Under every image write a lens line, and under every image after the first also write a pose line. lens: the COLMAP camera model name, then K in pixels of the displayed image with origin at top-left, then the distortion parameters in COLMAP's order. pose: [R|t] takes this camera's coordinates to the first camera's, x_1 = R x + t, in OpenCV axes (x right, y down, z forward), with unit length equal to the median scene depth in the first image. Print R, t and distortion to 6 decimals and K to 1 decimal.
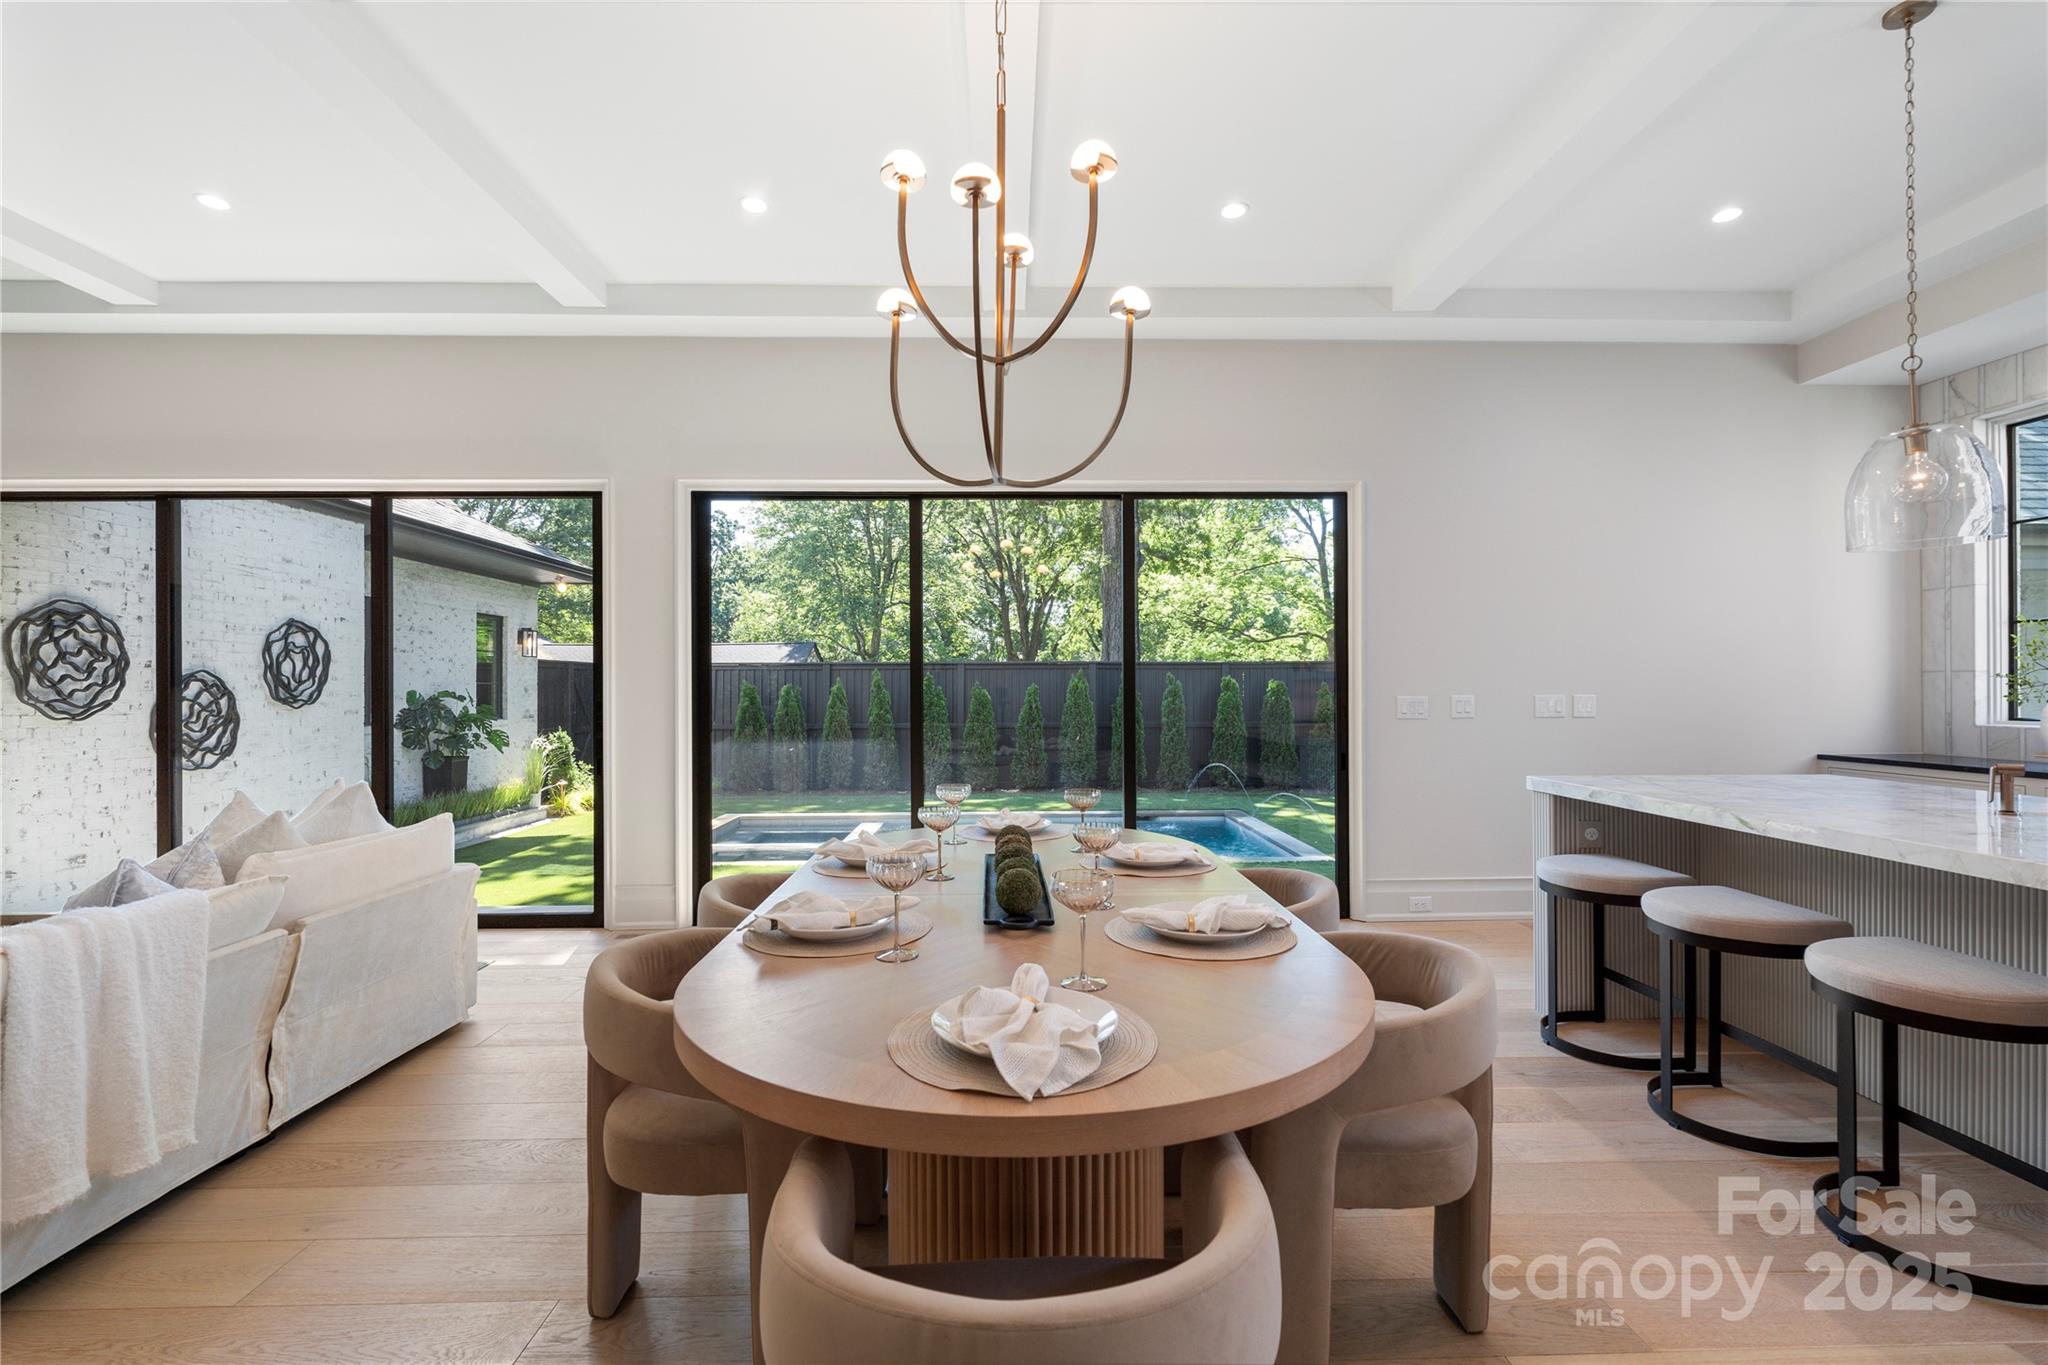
lens RADIAL K [[909.5, 0, 1018.3], [0, 909.5, 689.7], [0, 0, 1]] dist [0.001480, -0.000709]
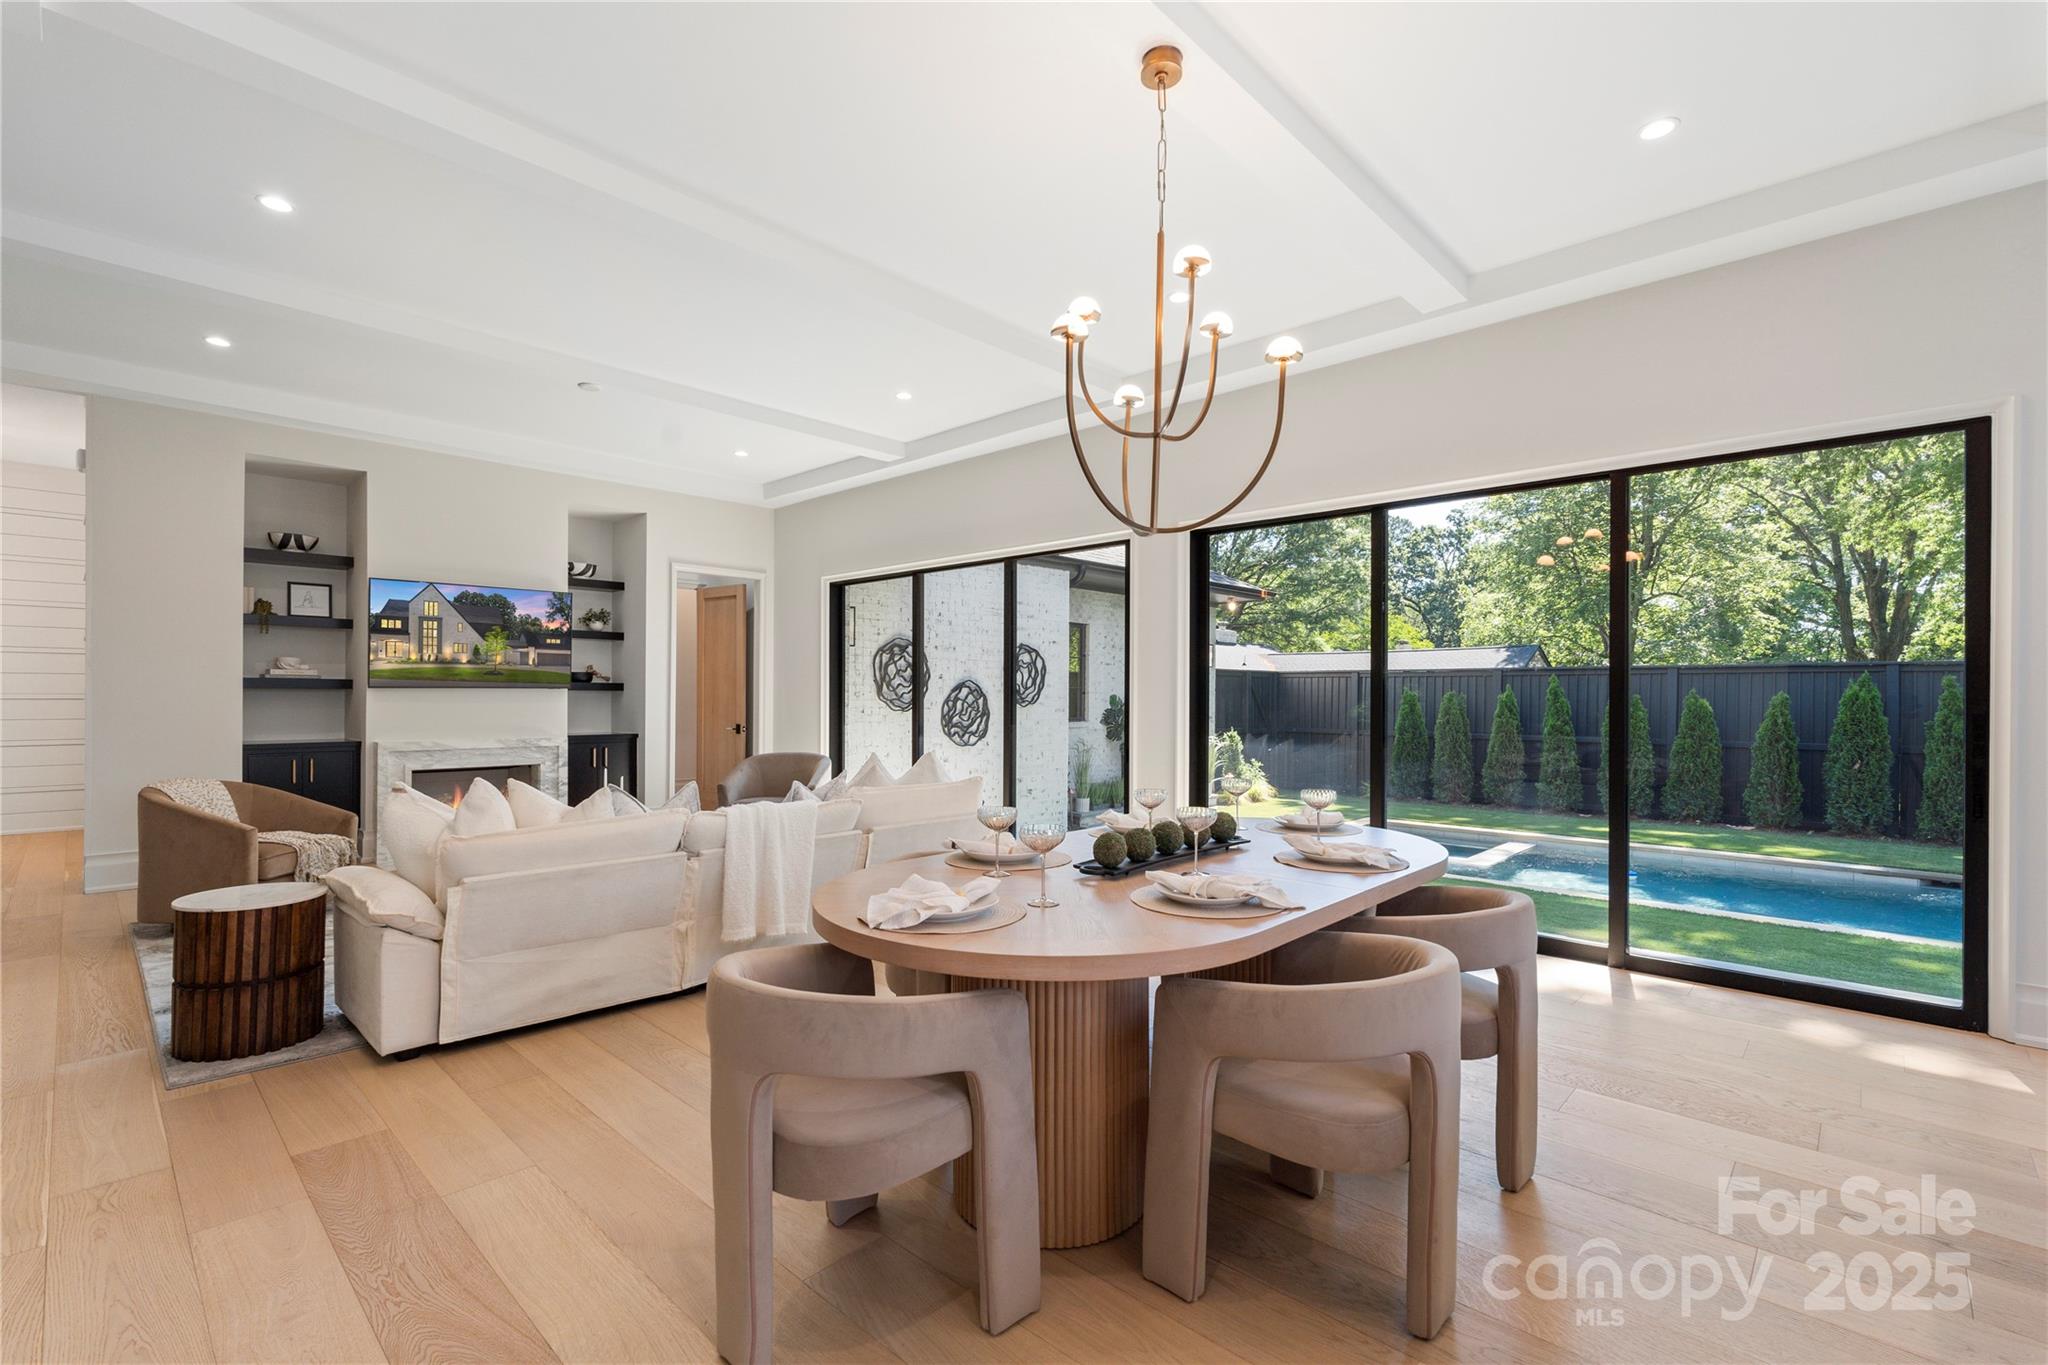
lens RADIAL K [[909.5, 0, 1019.8], [0, 909.5, 696.3], [0, 0, 1]] dist [0.001480, -0.000709]
pose [[0.708069, 0.008437, -0.706093, 0.197649], [-0.008311, 0.999959, 0.003615, -0.000737], [0.706094, 0.003309, 0.708110, -0.005881]]
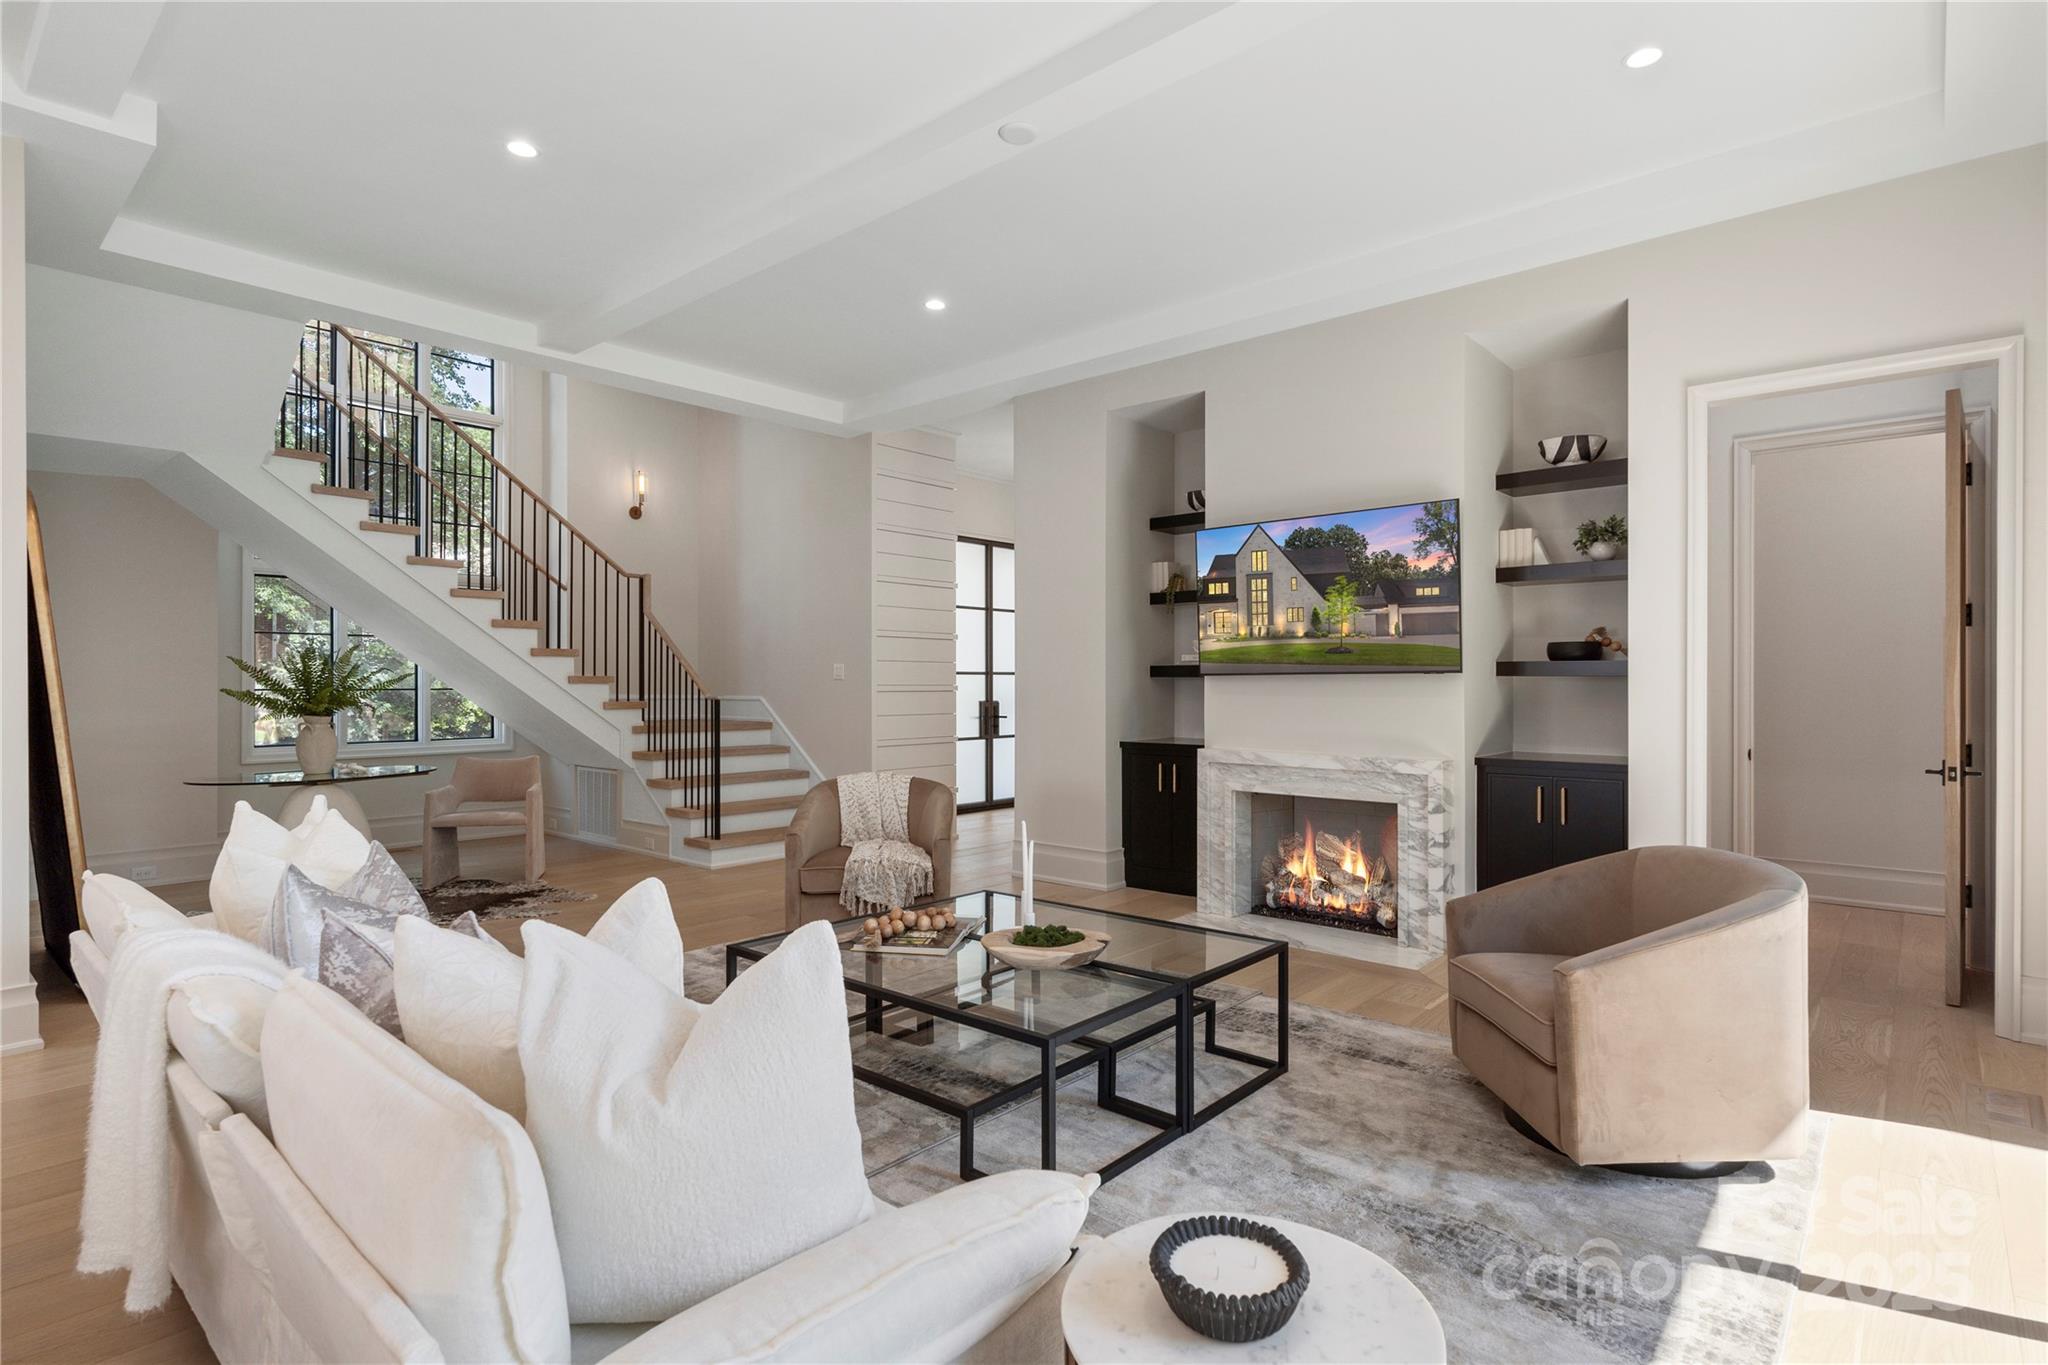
lens RADIAL K [[1037.0, 0, 1026.1], [0, 1037.0, 682.9], [0, 0, 1]] dist [-0.000877, 0.000612]
pose [[-0.665412, 0.003362, -0.746469, -0.061794], [0.000160, 0.999990, 0.004362, 0.000542], [0.746476, 0.002783, -0.665406, 0.362268]]
